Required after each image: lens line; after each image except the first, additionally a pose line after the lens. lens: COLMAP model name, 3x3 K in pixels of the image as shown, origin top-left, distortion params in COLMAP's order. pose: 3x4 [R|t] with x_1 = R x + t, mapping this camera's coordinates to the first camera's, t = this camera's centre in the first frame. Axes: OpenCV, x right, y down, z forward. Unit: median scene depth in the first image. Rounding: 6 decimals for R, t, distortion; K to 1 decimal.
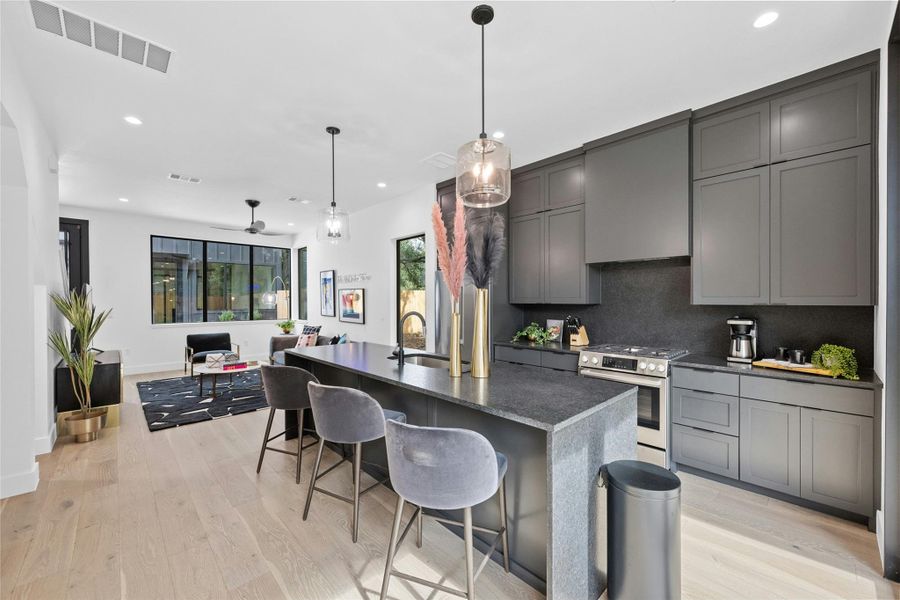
lens RADIAL K [[356.8, 0, 453.6], [0, 356.8, 299.2], [0, 0, 1]] dist [-0.000122, 0.000163]
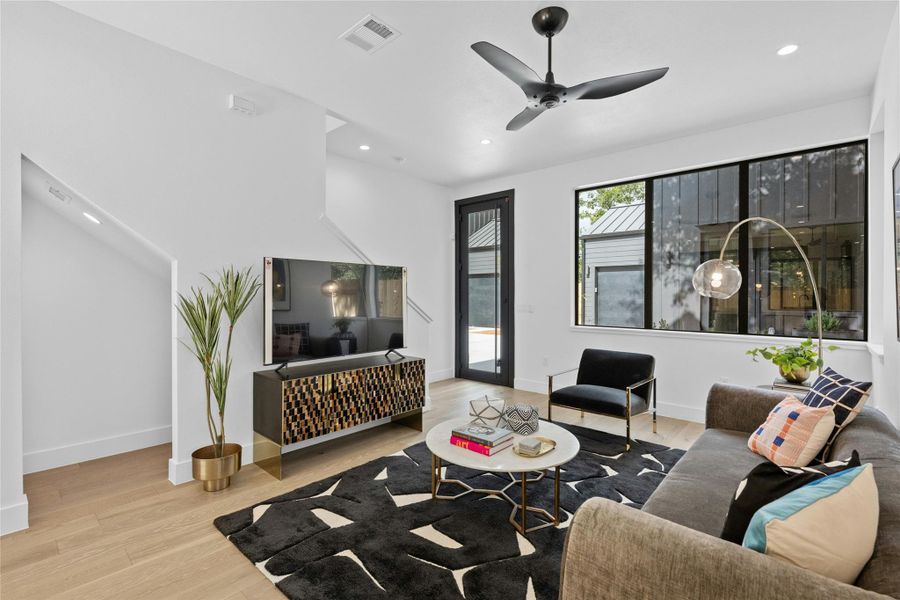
lens RADIAL K [[407.4, 0, 450.0], [0, 407.4, 300.0], [0, 0, 1]] dist [0.000344, 0.000014]
pose [[0.078134, 0.012371, -0.996866, -0.240641], [-0.002404, 0.999922, 0.012220, 0.028872], [0.996940, 0.001441, 0.078157, 1.477321]]
